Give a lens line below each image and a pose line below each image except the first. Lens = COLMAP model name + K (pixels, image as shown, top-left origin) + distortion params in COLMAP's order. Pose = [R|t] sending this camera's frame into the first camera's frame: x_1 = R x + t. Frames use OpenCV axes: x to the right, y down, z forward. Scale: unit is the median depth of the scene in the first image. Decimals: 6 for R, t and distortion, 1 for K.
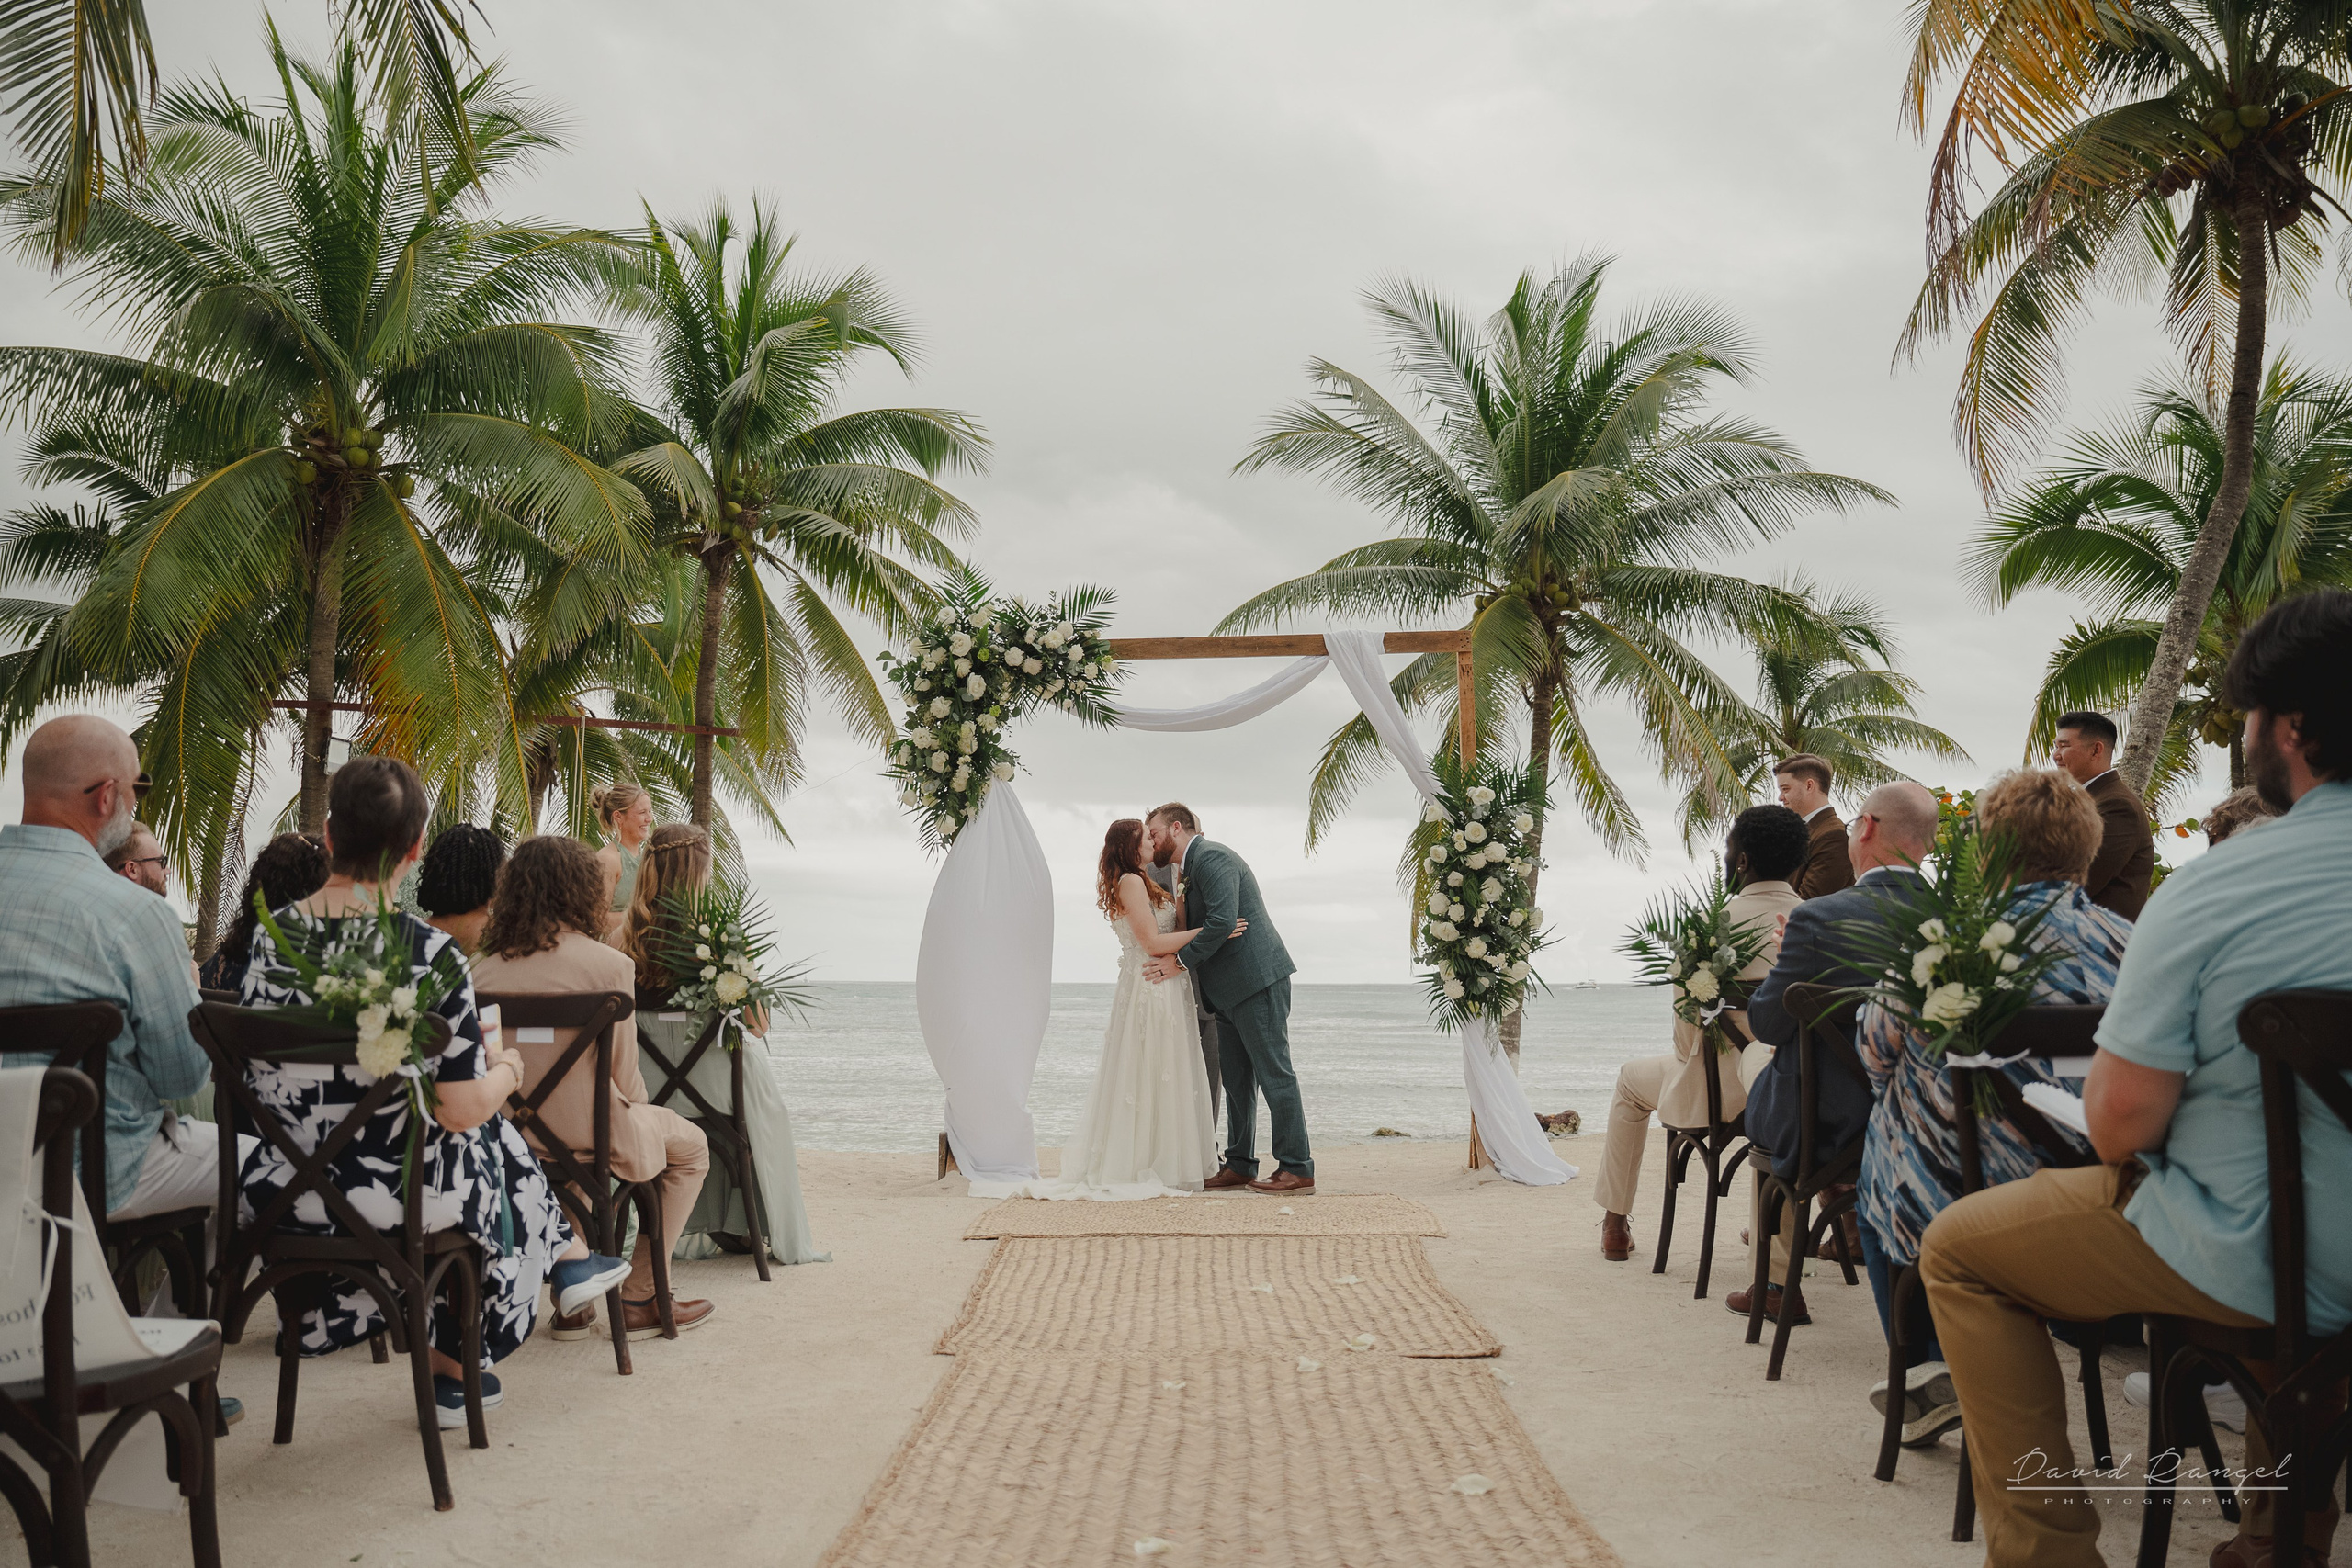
lens RADIAL K [[1829.4, 0, 1186.0], [0, 1829.4, 763.8], [0, 0, 1]] dist [-0.059656, -0.003726]
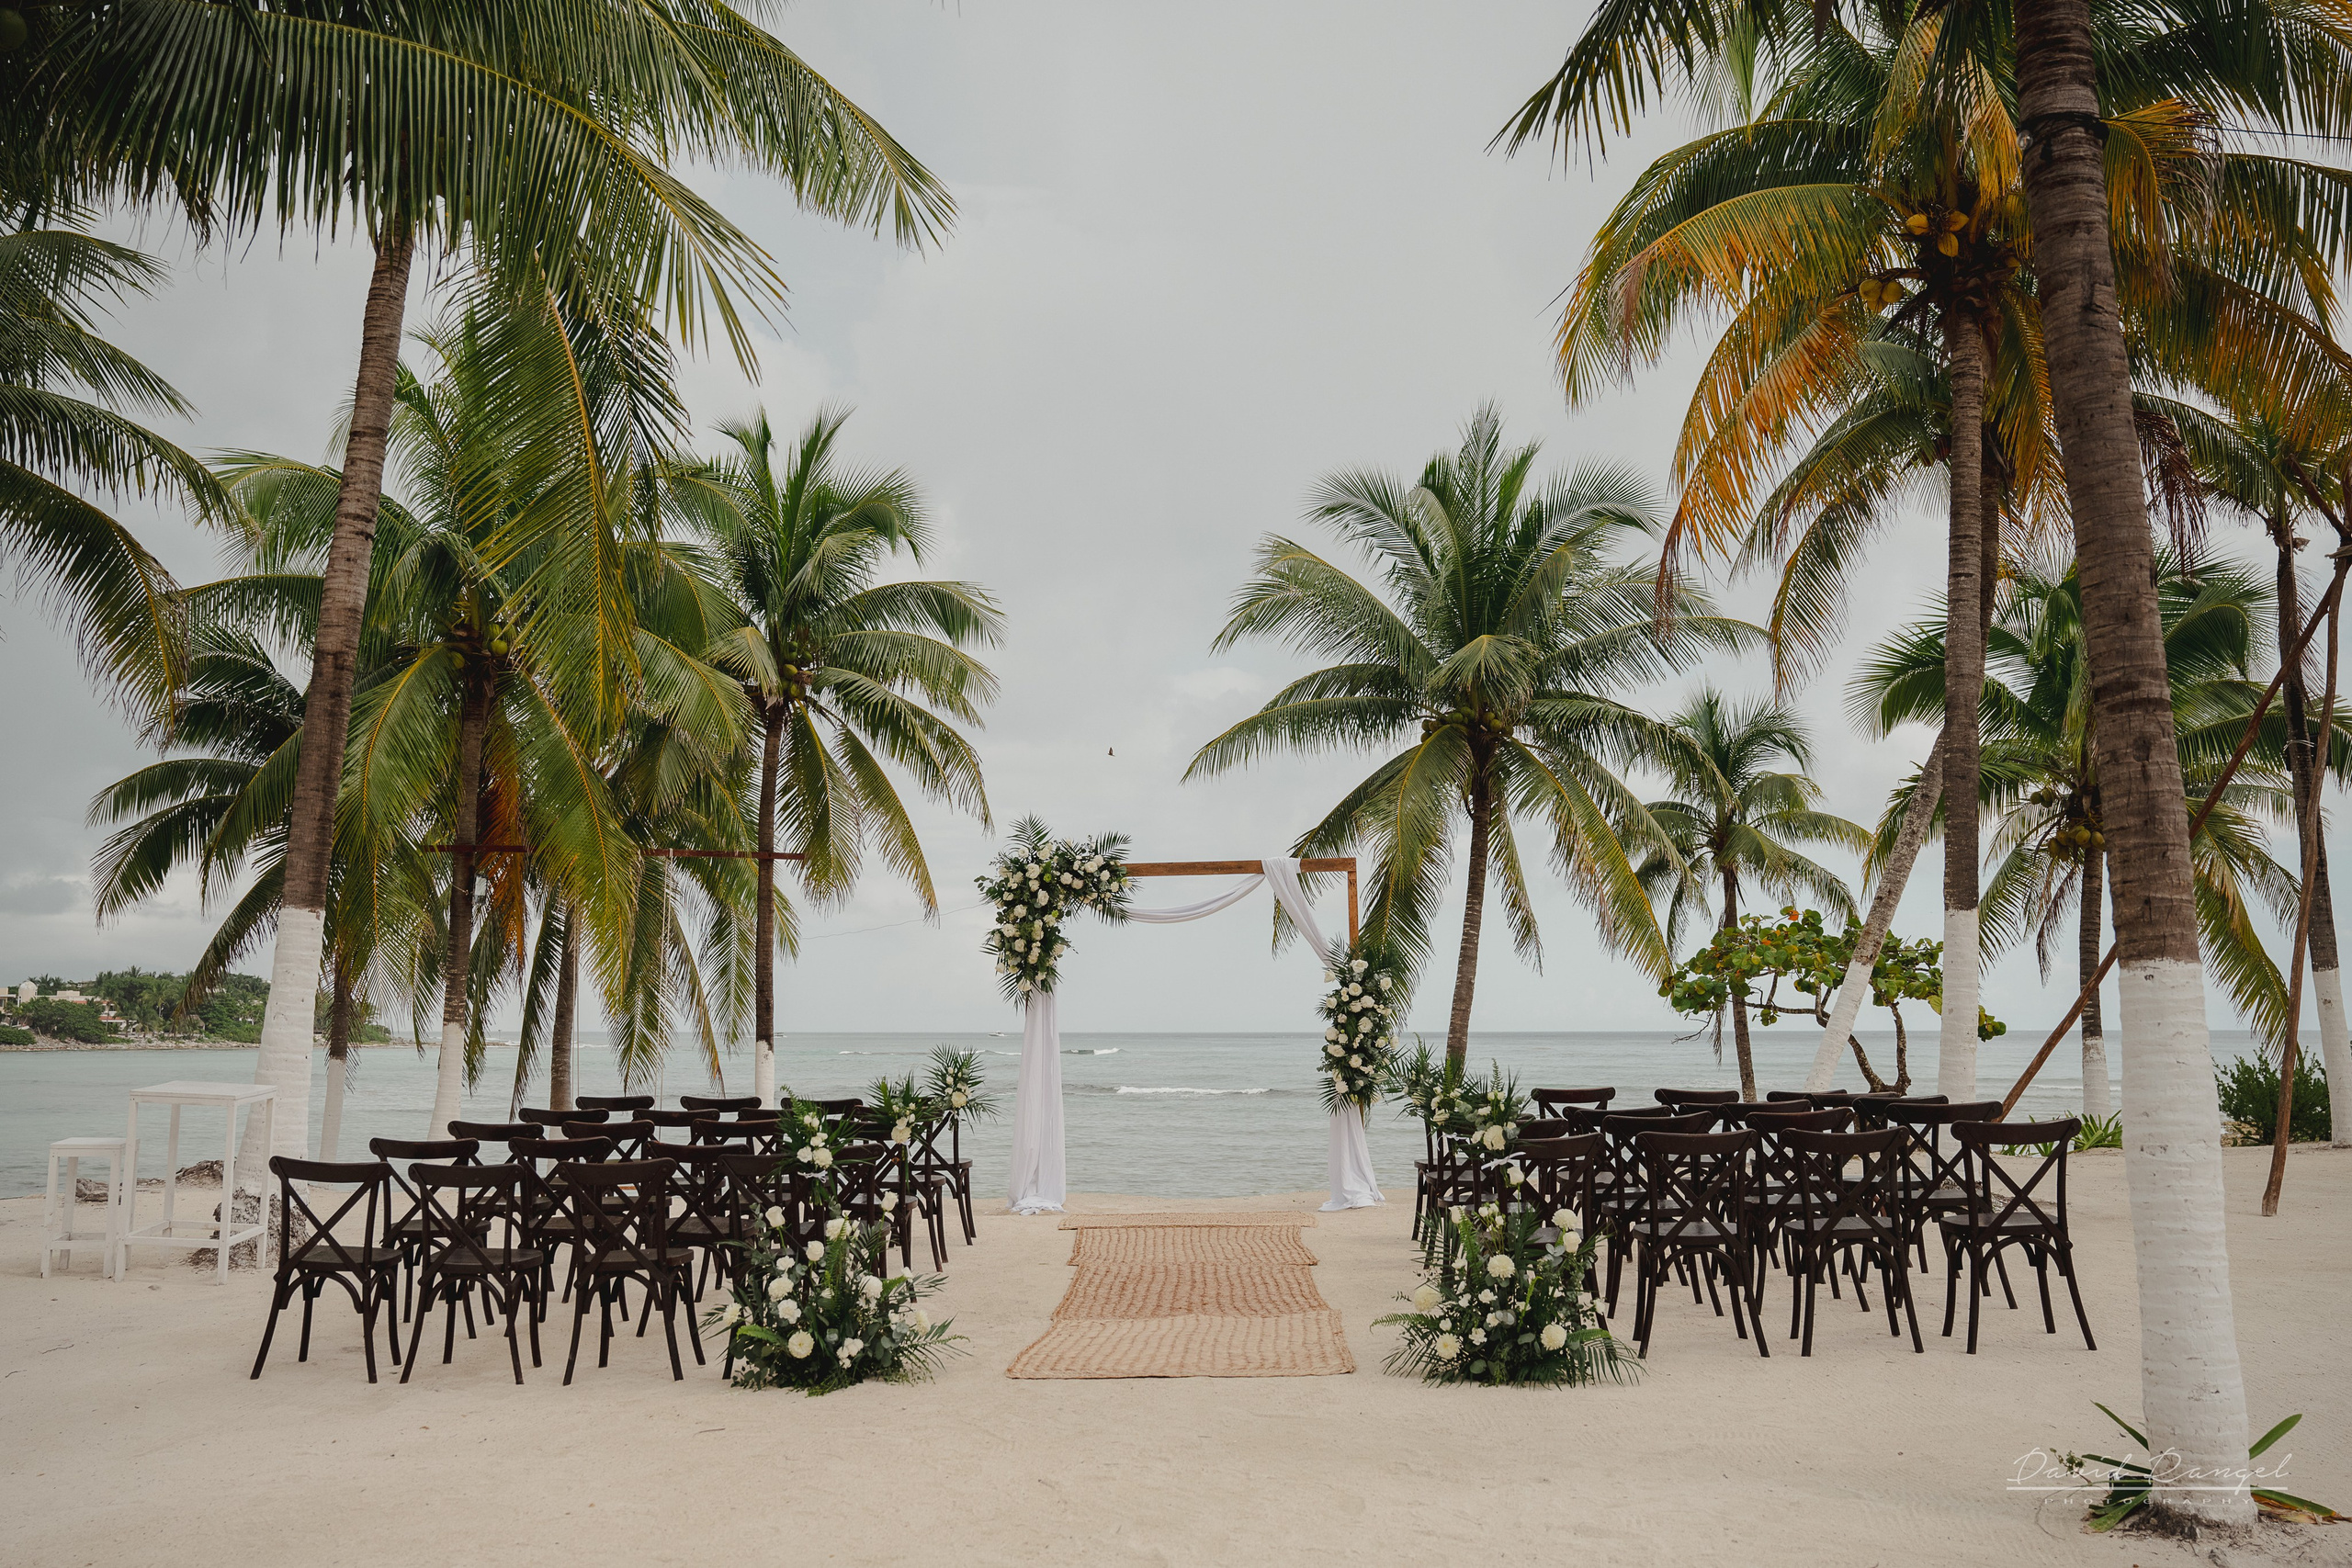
lens RADIAL K [[1987.1, 0, 1168.4], [0, 1987.1, 802.6], [0, 0, 1]] dist [0.006299, 0.004627]
pose [[0.999993, -0.002567, 0.002766, -0.004993], [0.002571, 0.999996, -0.001222, -0.063796], [-0.002763, 0.001229, 0.999995, -0.381606]]
